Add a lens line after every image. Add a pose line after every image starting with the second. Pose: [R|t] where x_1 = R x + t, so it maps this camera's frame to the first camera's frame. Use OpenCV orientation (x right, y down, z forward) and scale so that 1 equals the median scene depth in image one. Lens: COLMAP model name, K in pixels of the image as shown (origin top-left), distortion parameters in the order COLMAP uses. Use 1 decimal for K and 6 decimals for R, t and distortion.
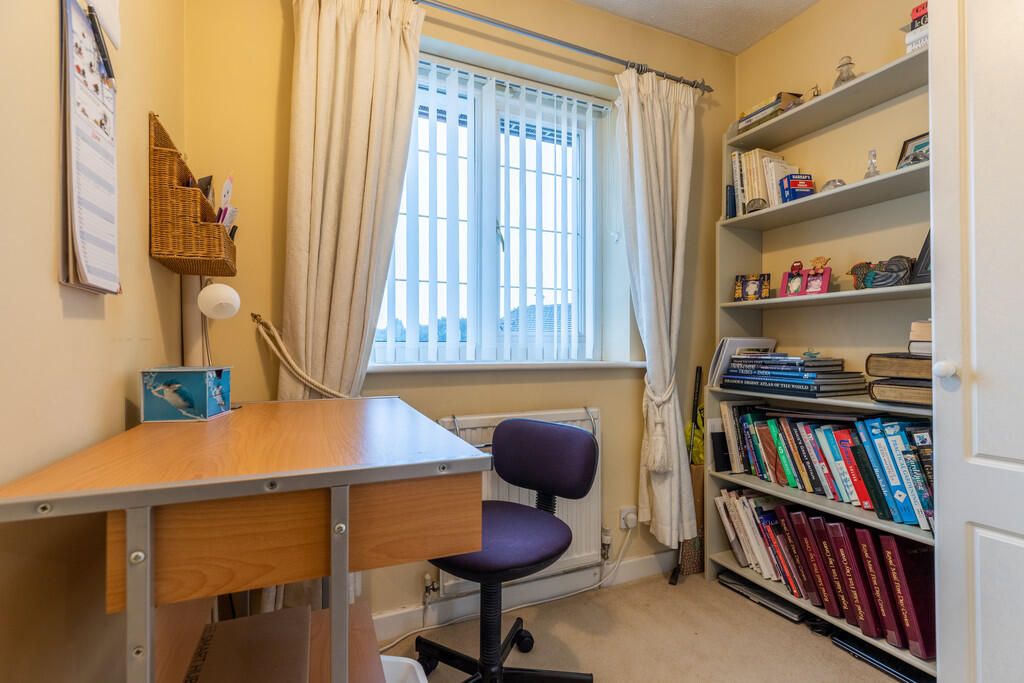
lens RADIAL K [[475.4, 0, 514.4], [0, 475.4, 338.3], [0, 0, 1]] dist [0.010542, -0.000546]
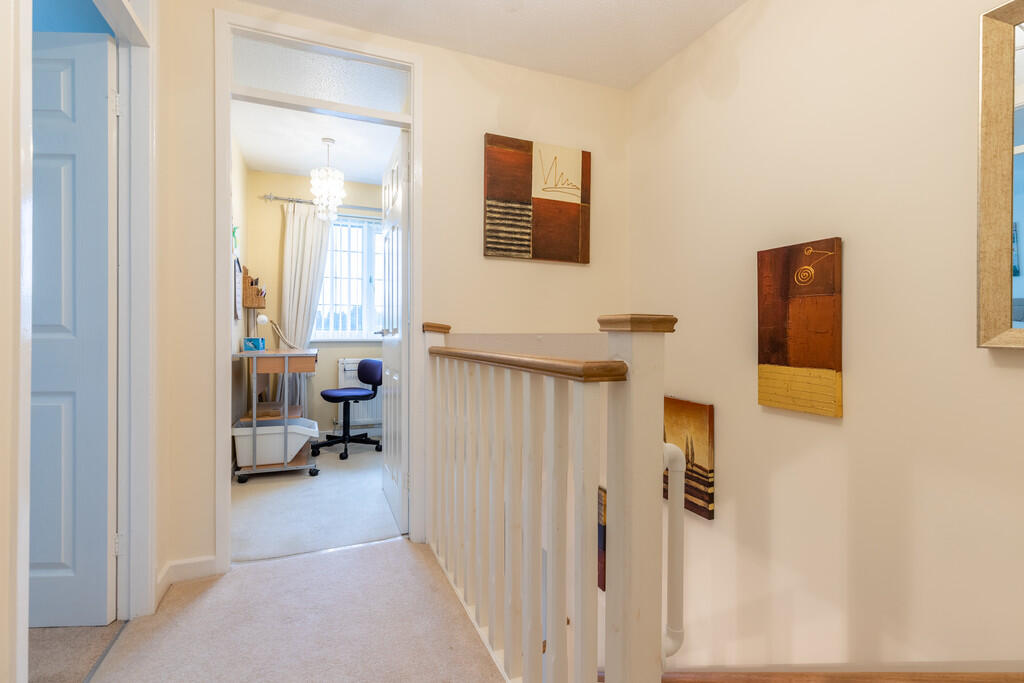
lens RADIAL K [[475.4, 0, 514.4], [0, 475.4, 338.3], [0, 0, 1]] dist [0.010542, -0.000546]
pose [[0.999564, 0.012349, -0.026819, 1.187896], [-0.011541, 0.999481, 0.030074, -0.057499], [0.027176, -0.029751, 0.999188, -2.185651]]
